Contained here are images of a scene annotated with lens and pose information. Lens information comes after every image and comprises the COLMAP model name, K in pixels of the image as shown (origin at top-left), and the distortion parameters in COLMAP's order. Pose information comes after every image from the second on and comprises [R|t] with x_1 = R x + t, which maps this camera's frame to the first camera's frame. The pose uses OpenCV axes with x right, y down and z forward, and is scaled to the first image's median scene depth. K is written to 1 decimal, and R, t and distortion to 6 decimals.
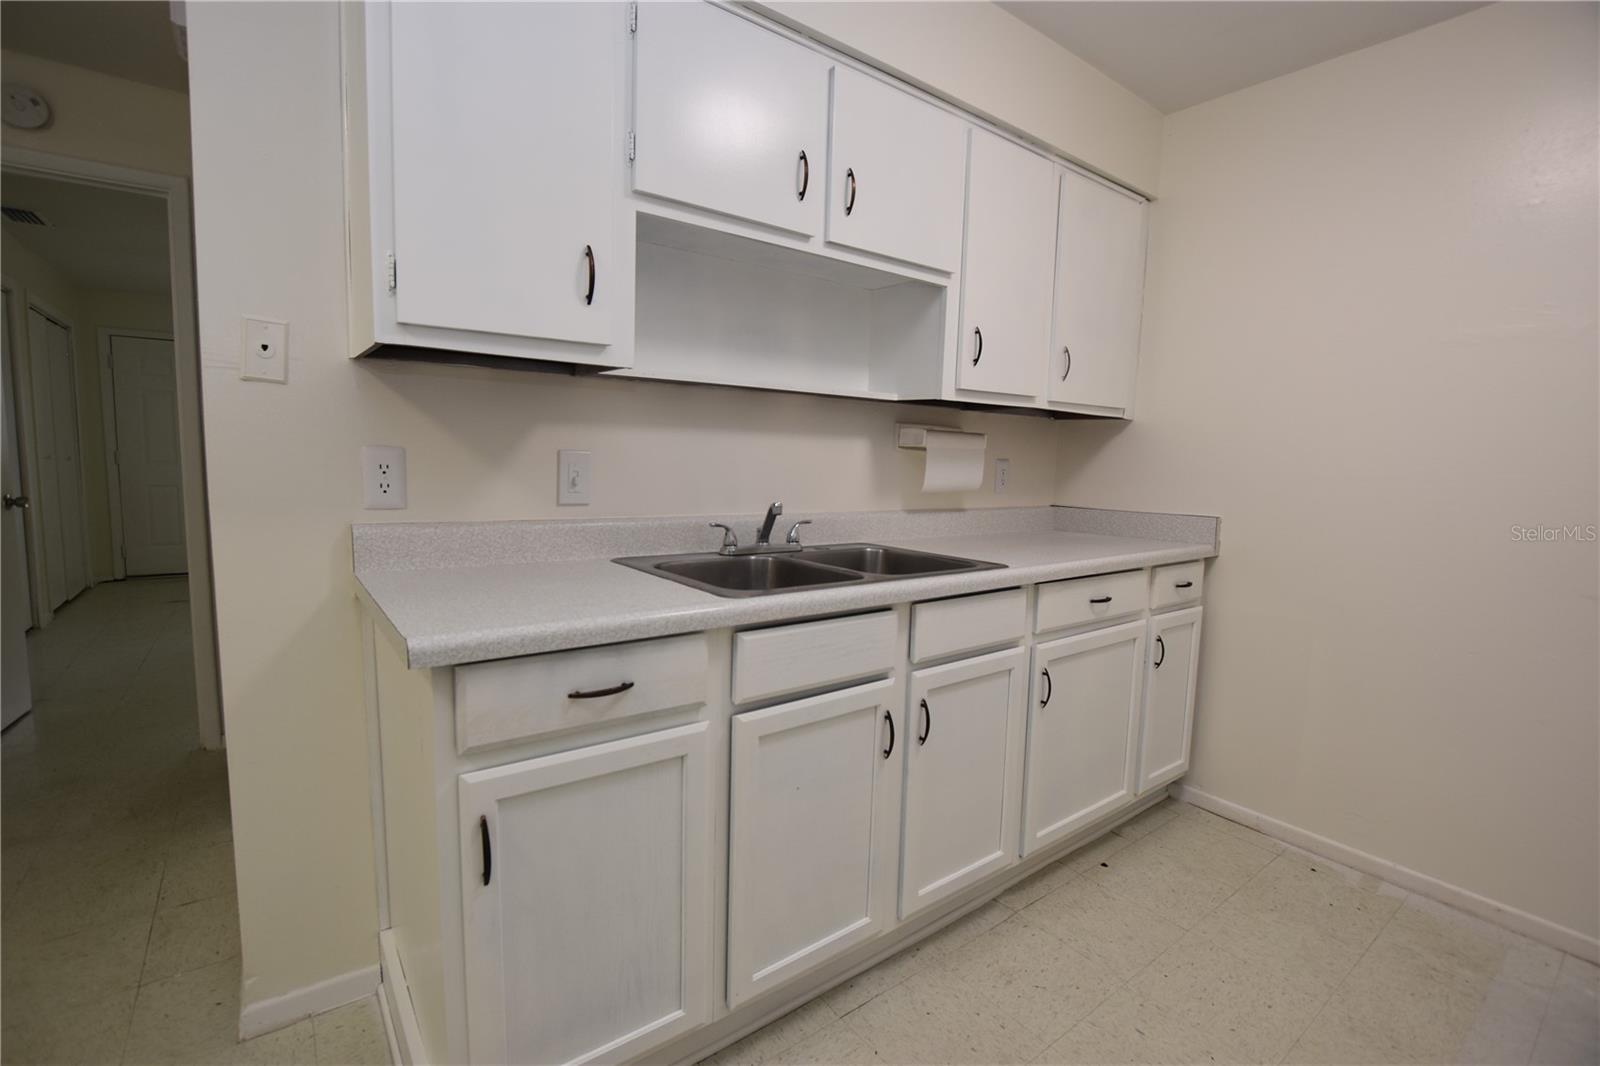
lens RADIAL K [[716.0, 0, 790.2], [0, 716.0, 532.3], [0, 0, 1]] dist [-0.029971, 0.004904]
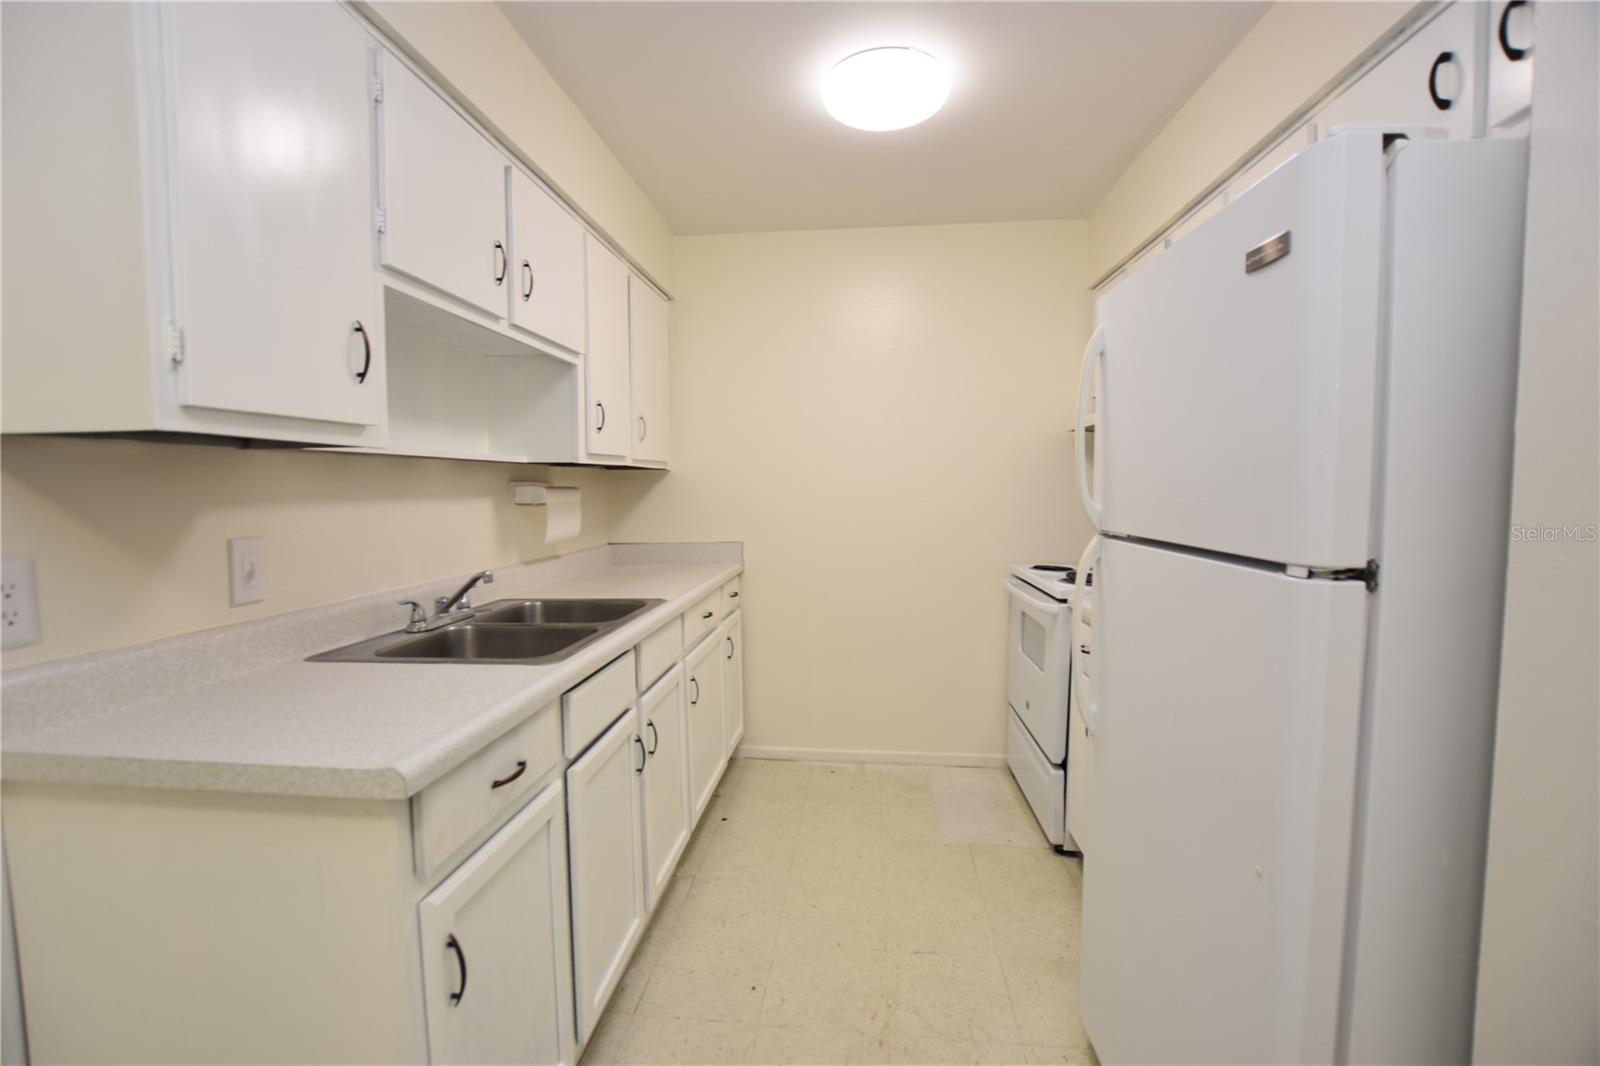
lens RADIAL K [[716.0, 0, 790.2], [0, 716.0, 532.3], [0, 0, 1]] dist [-0.029971, 0.004904]
pose [[0.682221, -0.081269, 0.726615, -0.429064], [0.107888, 0.994114, 0.009891, -0.056275], [-0.723142, 0.071645, 0.686974, -0.015742]]
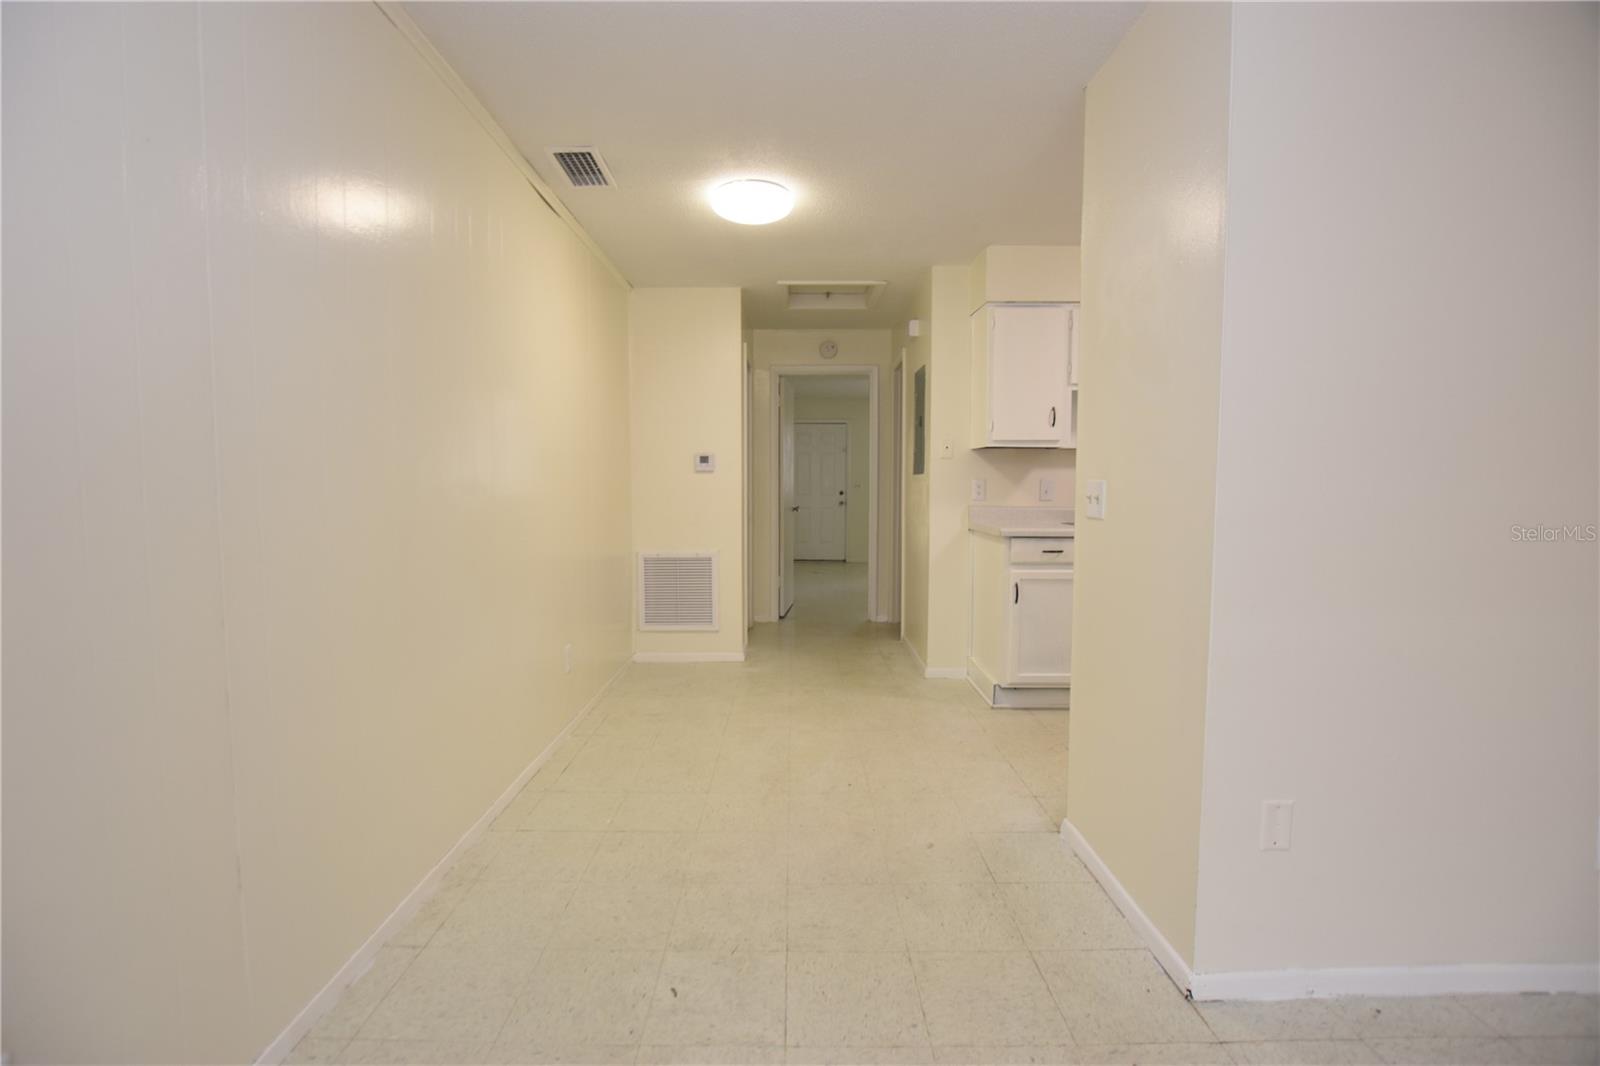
lens RADIAL K [[716.0, 0, 790.2], [0, 716.0, 532.3], [0, 0, 1]] dist [-0.029971, 0.004904]
pose [[0.799435, 0.015118, -0.600562, 0.443108], [-0.044736, 0.998406, -0.034417, 0.183037], [0.599084, 0.054381, 0.798837, -1.406195]]
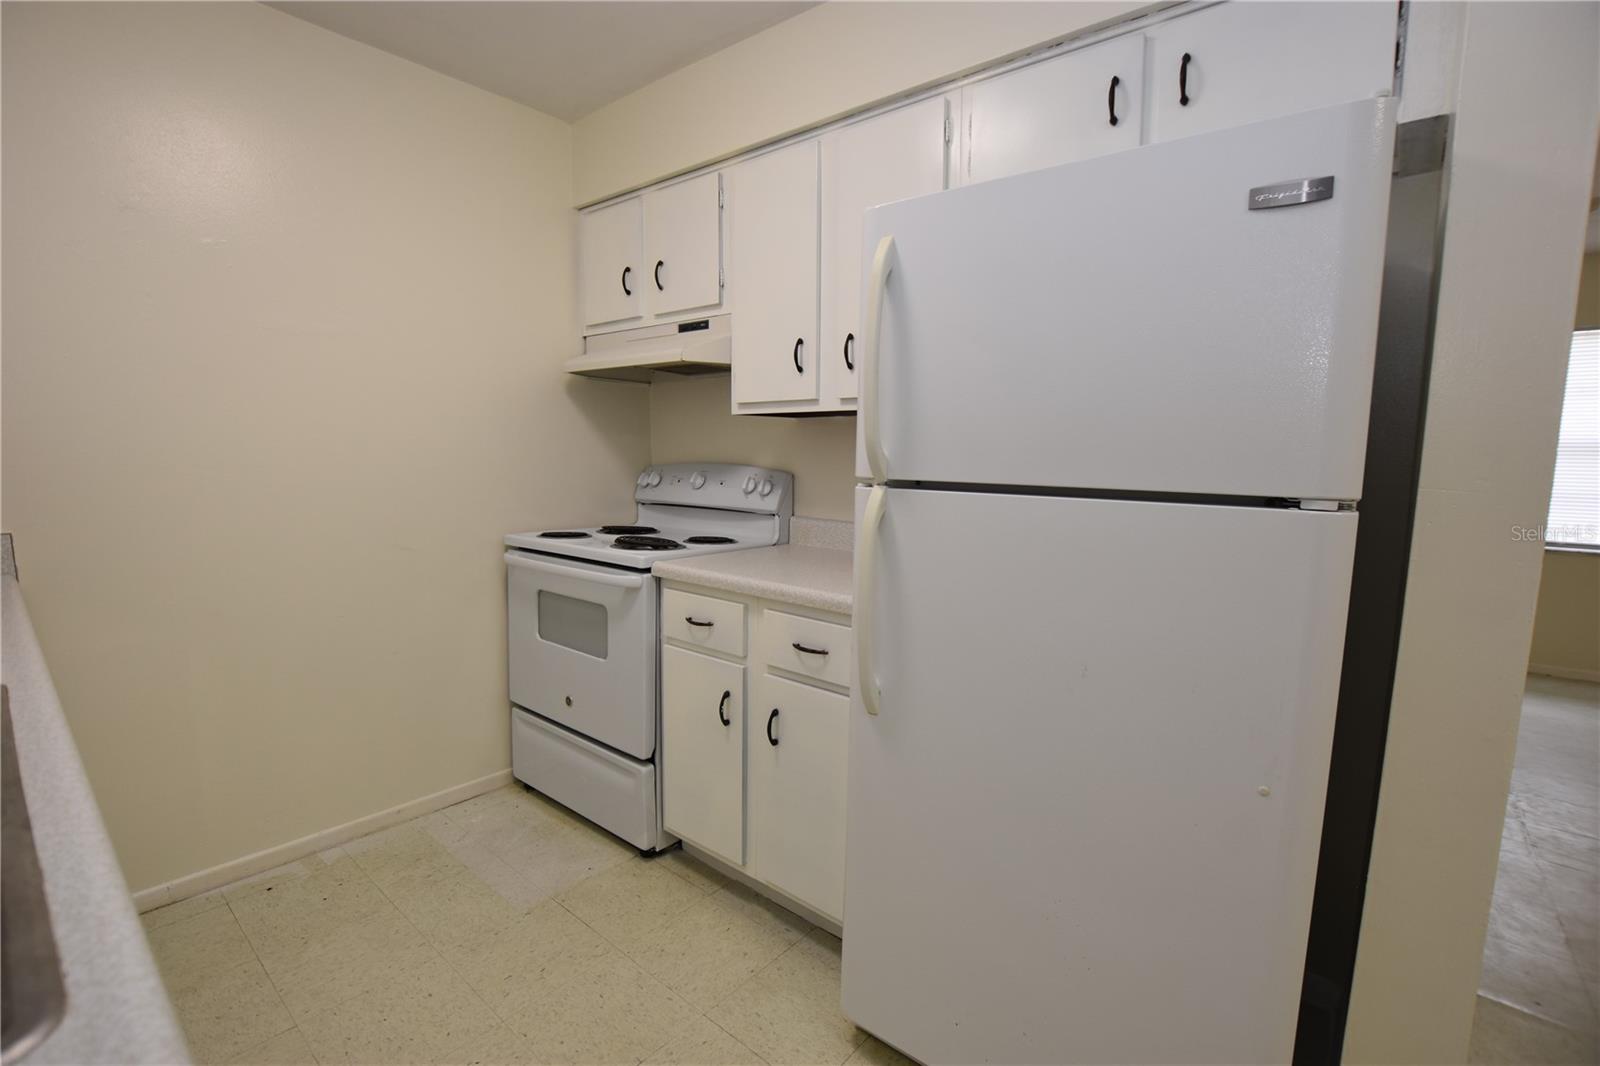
lens RADIAL K [[716.0, 0, 790.2], [0, 716.0, 532.3], [0, 0, 1]] dist [-0.029971, 0.004904]
pose [[-0.220140, -0.141509, 0.965149, -0.267810], [0.087197, 0.982606, 0.163958, -0.085374], [-0.971563, 0.120251, -0.203972, 0.527233]]
